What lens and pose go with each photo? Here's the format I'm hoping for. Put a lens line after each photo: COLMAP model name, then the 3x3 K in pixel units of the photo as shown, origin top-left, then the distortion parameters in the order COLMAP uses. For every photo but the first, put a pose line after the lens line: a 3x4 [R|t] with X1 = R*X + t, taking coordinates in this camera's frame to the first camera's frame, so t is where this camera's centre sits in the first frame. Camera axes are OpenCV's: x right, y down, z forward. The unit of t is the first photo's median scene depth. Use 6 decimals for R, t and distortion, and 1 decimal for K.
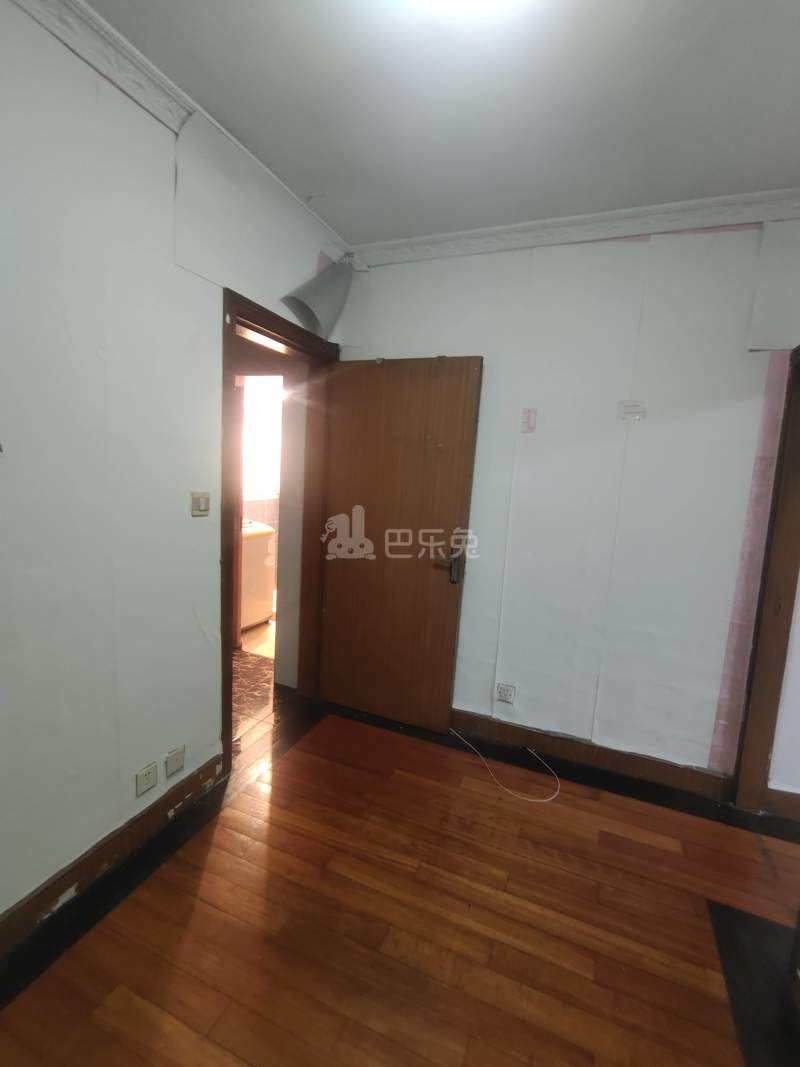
lens RADIAL K [[495.1, 0, 393.9], [0, 495.1, 533.7], [0, 0, 1]] dist [-0.017525, 0.009879]
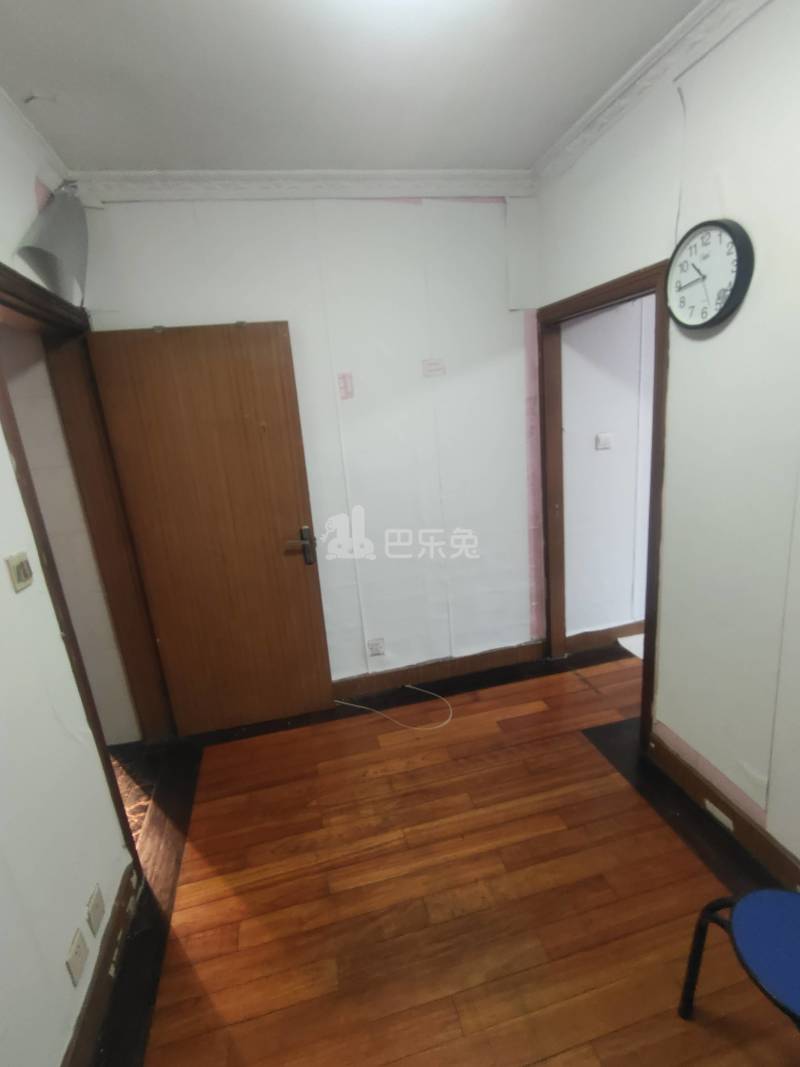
lens RADIAL K [[491.7, 0, 379.8], [0, 491.7, 532.9], [0, 0, 1]] dist [0.000625, 0.000053]
pose [[0.804299, -0.270826, 0.528920, -0.317979], [0.210635, 0.962242, 0.172402, -0.115658], [-0.555640, -0.027253, 0.830976, 0.148293]]
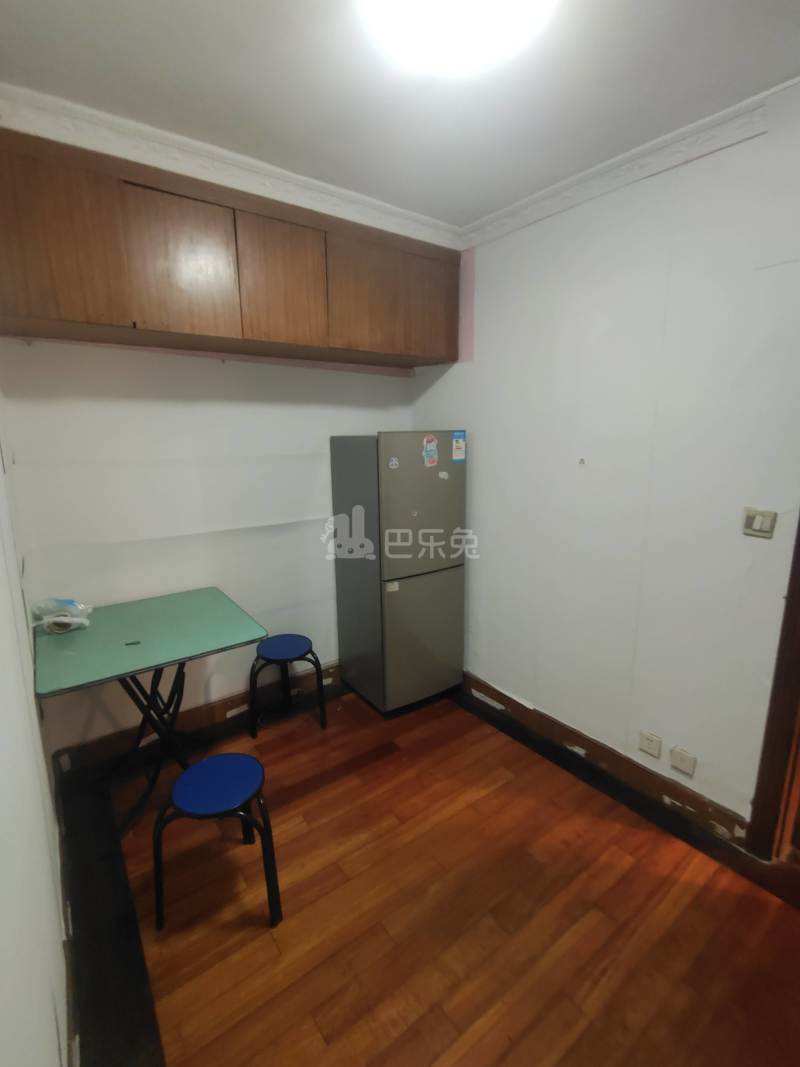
lens RADIAL K [[496.3, 0, 393.1], [0, 496.3, 535.6], [0, 0, 1]] dist [0.018779, -0.000205]
pose [[-0.502444, 0.132383, -0.854415, 0.654115], [-0.147797, 0.960513, 0.235735, -0.141538], [0.851884, 0.244723, -0.463038, 0.799557]]
